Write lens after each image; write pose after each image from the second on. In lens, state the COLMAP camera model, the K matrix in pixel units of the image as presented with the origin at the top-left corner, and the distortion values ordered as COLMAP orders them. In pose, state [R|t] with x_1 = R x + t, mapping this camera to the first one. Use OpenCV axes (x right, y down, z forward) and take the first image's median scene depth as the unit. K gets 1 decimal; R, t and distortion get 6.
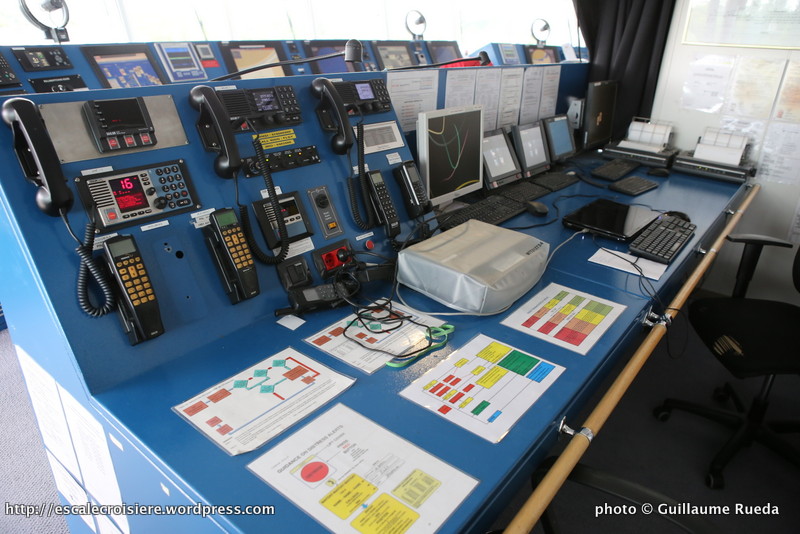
lens RADIAL K [[549.8, 0, 401.0], [0, 549.8, 267.5], [0, 0, 1]] dist [-0.080980, 0.053461]
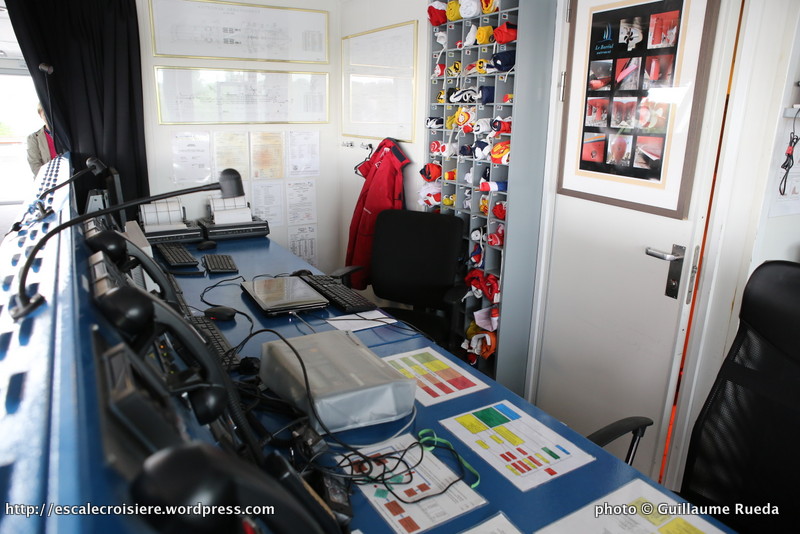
lens RADIAL K [[549.8, 0, 401.6], [0, 549.8, 265.1], [0, 0, 1]] dist [-0.080980, 0.053461]
pose [[0.348777, -0.283256, 0.893376, -0.677253], [0.370832, 0.917149, 0.146020, -0.309449], [-0.860719, 0.280364, 0.424921, 0.484621]]
